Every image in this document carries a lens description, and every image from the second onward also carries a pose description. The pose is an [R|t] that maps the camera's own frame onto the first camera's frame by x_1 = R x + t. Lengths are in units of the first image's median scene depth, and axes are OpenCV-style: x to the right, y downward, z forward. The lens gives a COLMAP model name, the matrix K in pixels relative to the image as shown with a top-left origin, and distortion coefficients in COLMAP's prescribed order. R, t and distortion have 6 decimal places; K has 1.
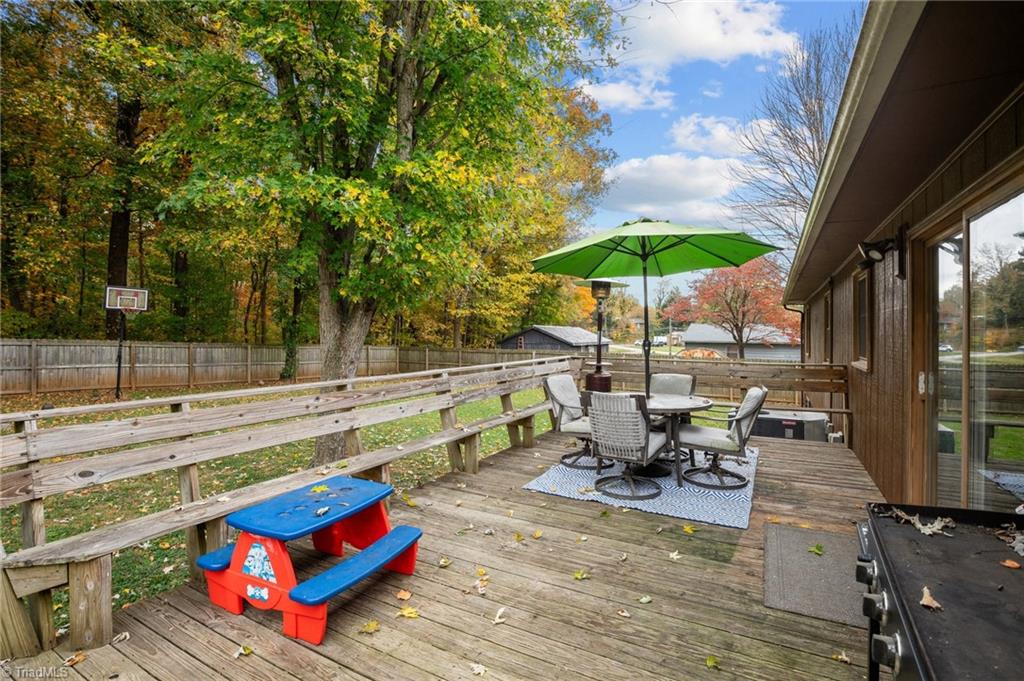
lens RADIAL K [[470.8, 0, 529.6], [0, 470.8, 334.0], [0, 0, 1]] dist [-0.021358, 0.000509]
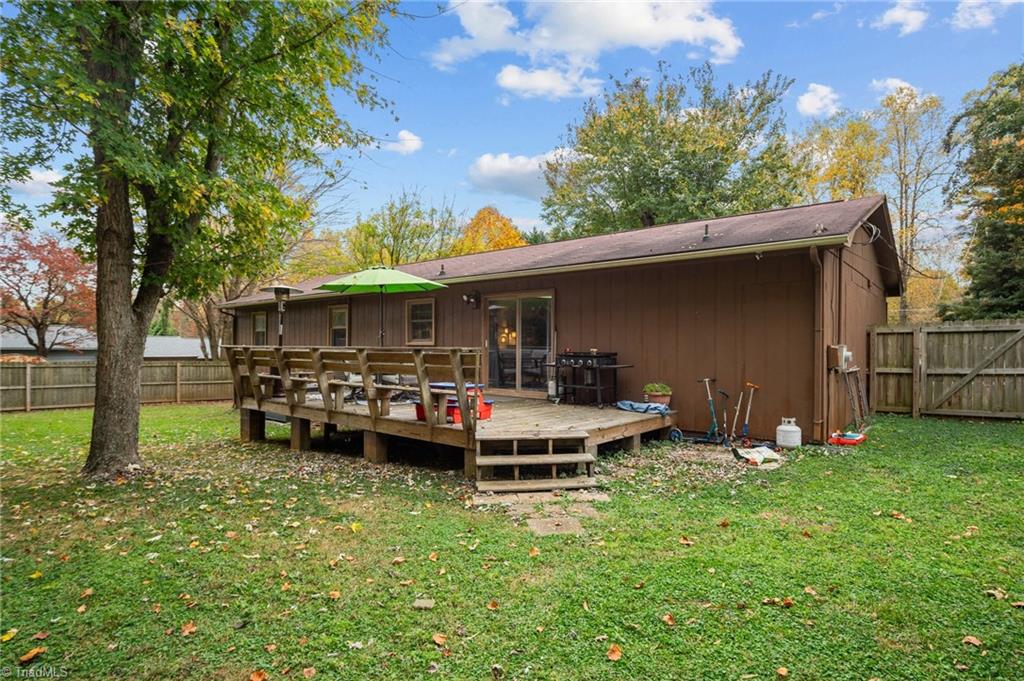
lens RADIAL K [[538.7, 0, 512.0], [0, 538.7, 340.5], [0, 0, 1]] dist [-0.002216, -0.000558]
pose [[0.215008, 0.005161, 0.976599, -2.071085], [0.000304, 0.999986, -0.005351, 0.081103], [-0.976612, 0.001447, 0.215004, 0.040641]]
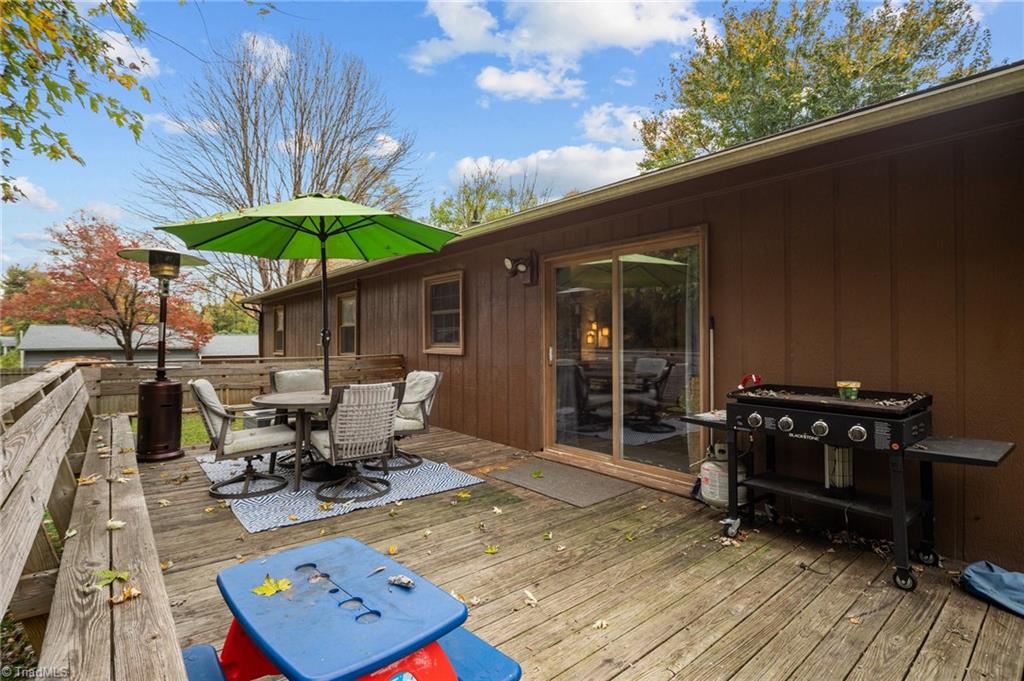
lens RADIAL K [[496.8, 0, 512.0], [0, 496.8, 340.5], [0, 0, 1]] dist [-0.022298, 0.000214]
pose [[0.386825, -0.010780, 0.922090, -0.587308], [0.009894, 0.999923, 0.007540, 0.036056], [-0.922100, 0.006206, 0.386902, 0.368213]]
